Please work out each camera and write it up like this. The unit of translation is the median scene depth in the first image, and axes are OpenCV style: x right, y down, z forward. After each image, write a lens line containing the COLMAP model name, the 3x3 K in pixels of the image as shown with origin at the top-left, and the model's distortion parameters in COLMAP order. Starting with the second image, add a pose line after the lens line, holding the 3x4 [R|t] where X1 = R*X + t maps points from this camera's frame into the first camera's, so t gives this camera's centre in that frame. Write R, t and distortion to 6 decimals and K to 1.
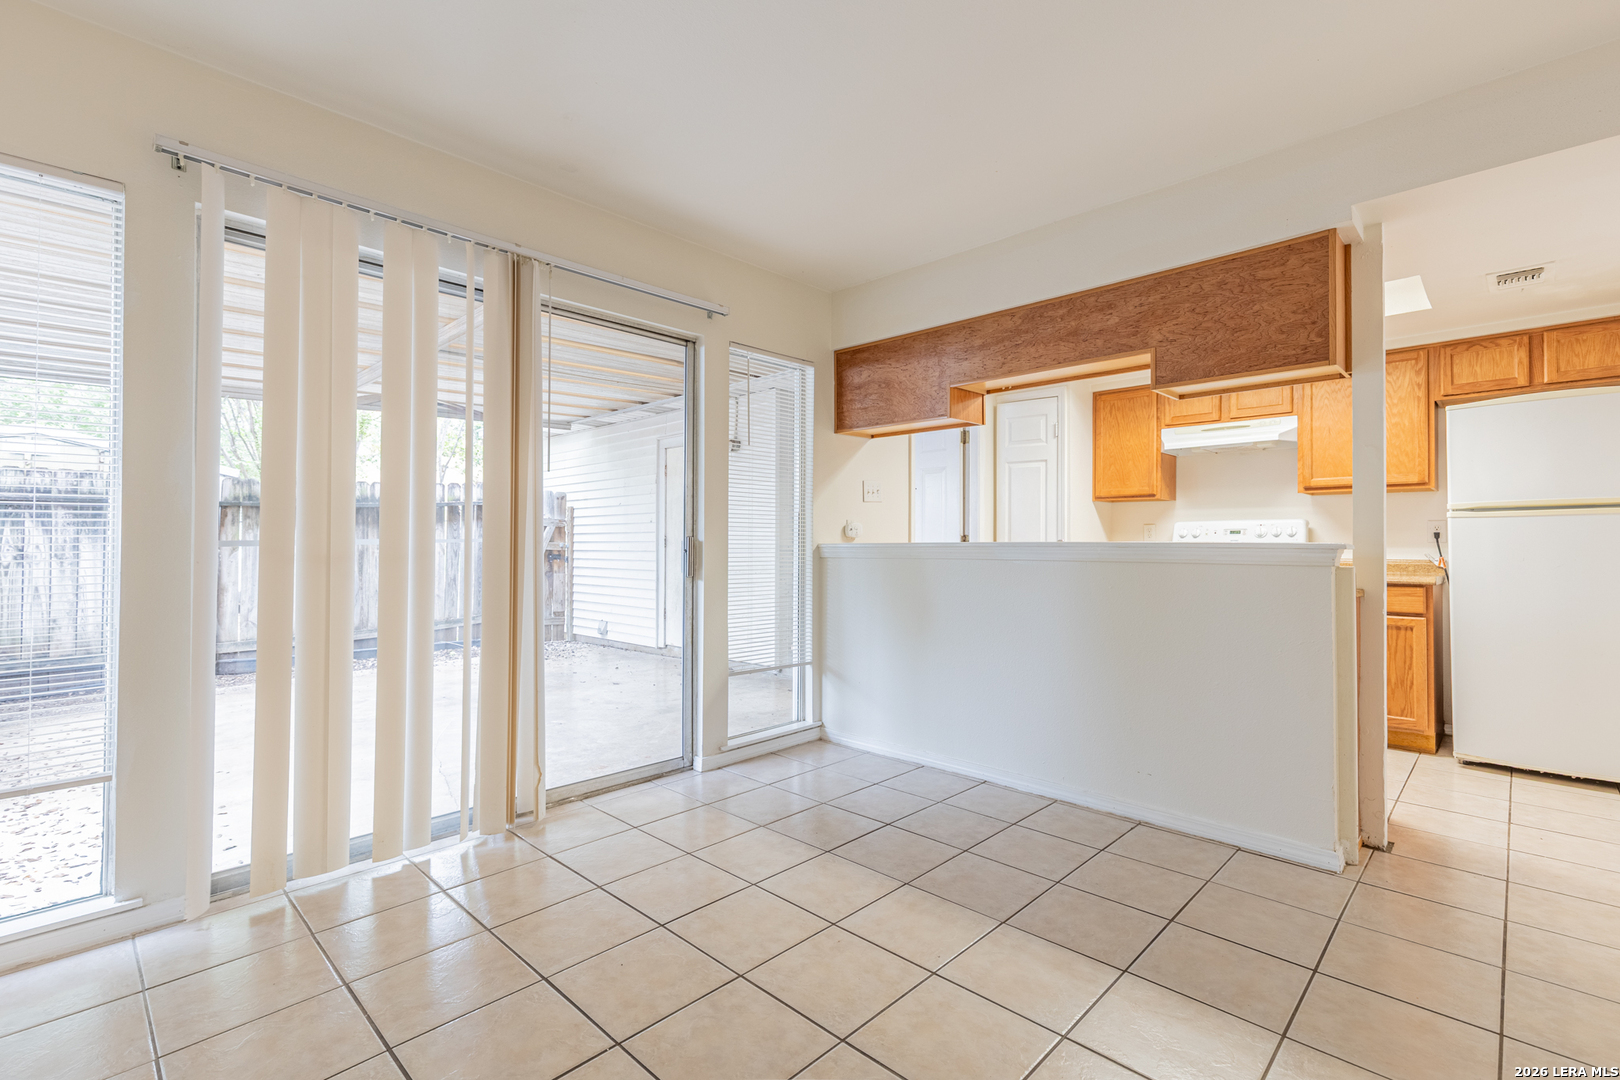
lens RADIAL K [[727.0, 0, 823.6], [0, 727.0, 535.4], [0, 0, 1]] dist [0.008662, -0.002200]
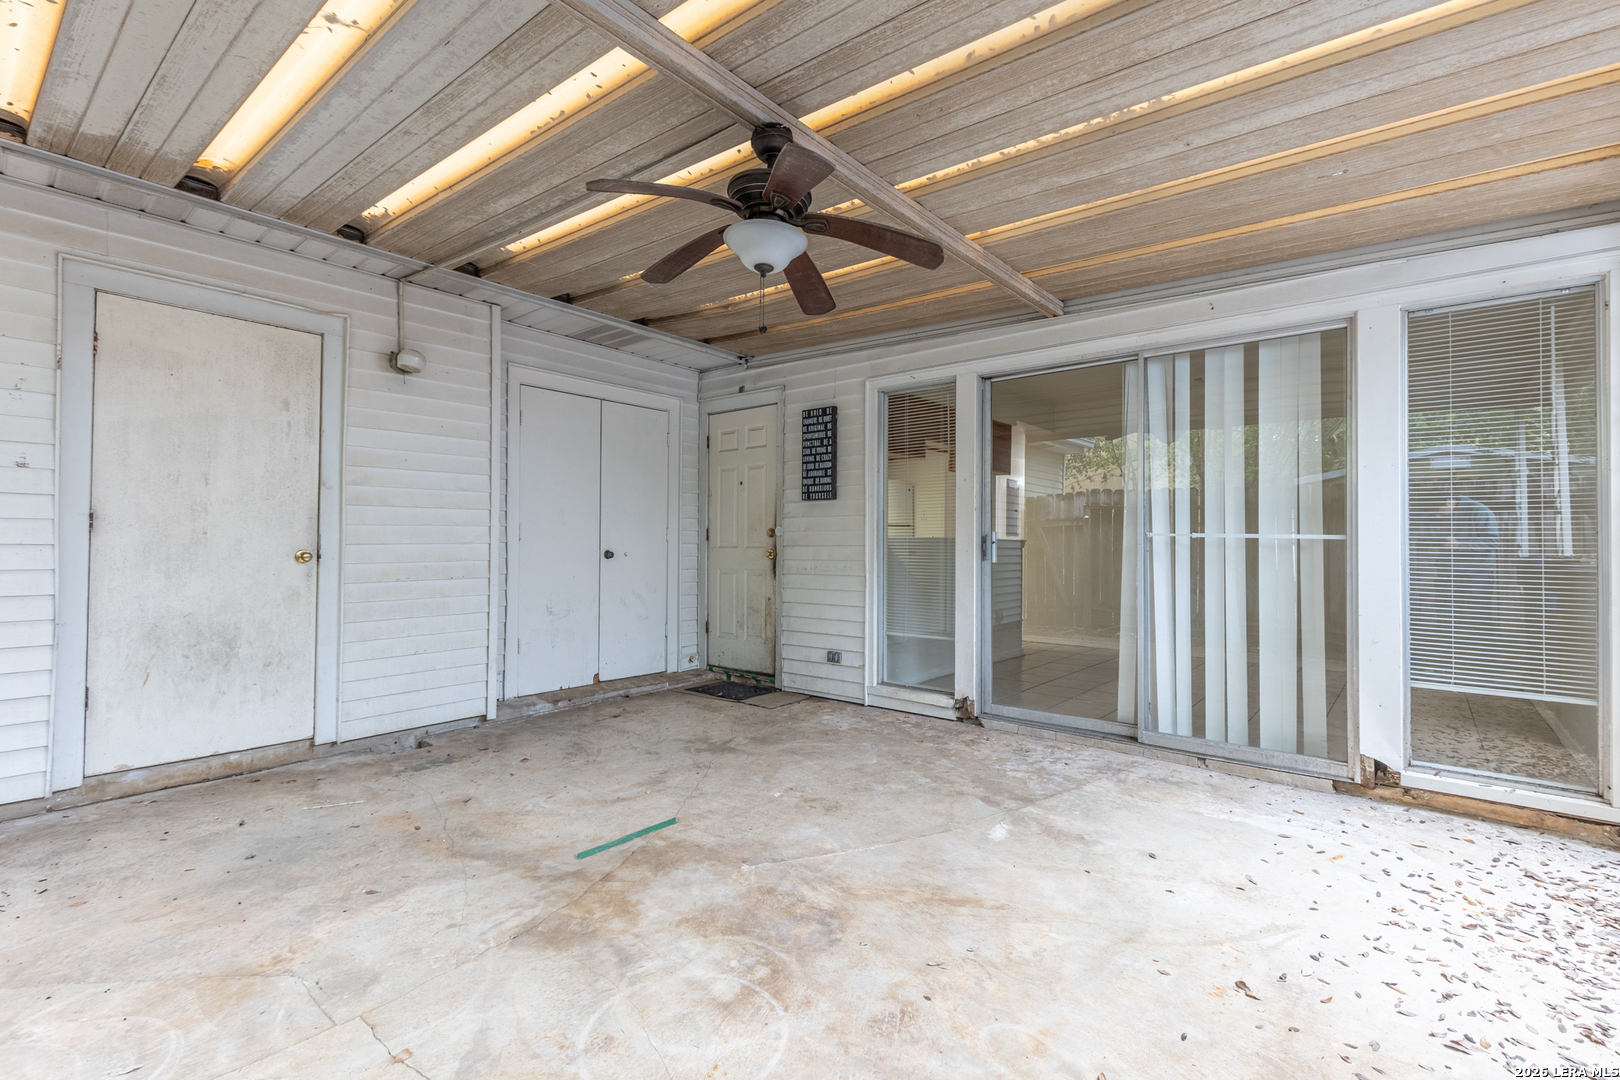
lens RADIAL K [[727.0, 0, 810.3], [0, 727.0, 533.9], [0, 0, 1]] dist [0.008662, -0.002200]
pose [[-0.065526, 0.010858, 0.997792, -1.238689], [-0.019940, 0.999727, -0.012189, 0.024694], [-0.997652, -0.020694, -0.065291, 1.202901]]
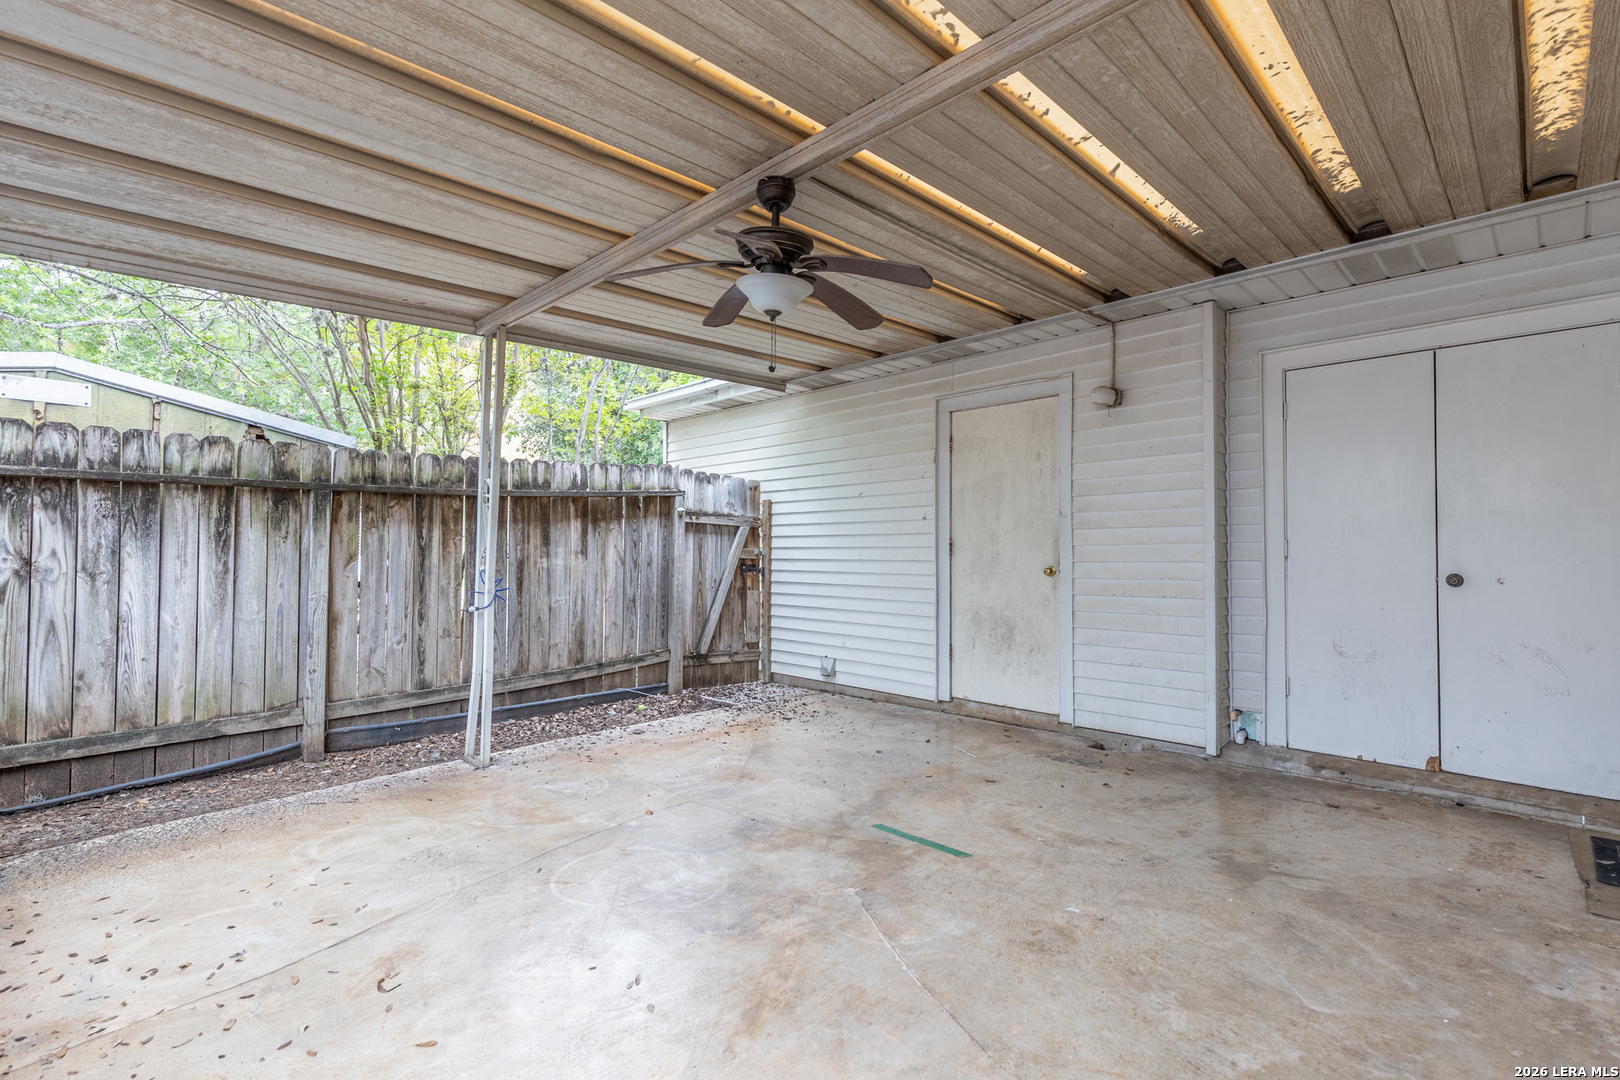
lens RADIAL K [[727.0, 0, 821.6], [0, 727.0, 537.1], [0, 0, 1]] dist [0.008662, -0.002200]
pose [[0.999857, 0.000171, -0.016916, -0.627452], [-0.000301, 0.999970, -0.007685, 0.008728], [0.016914, 0.007689, 0.999827, 0.593195]]
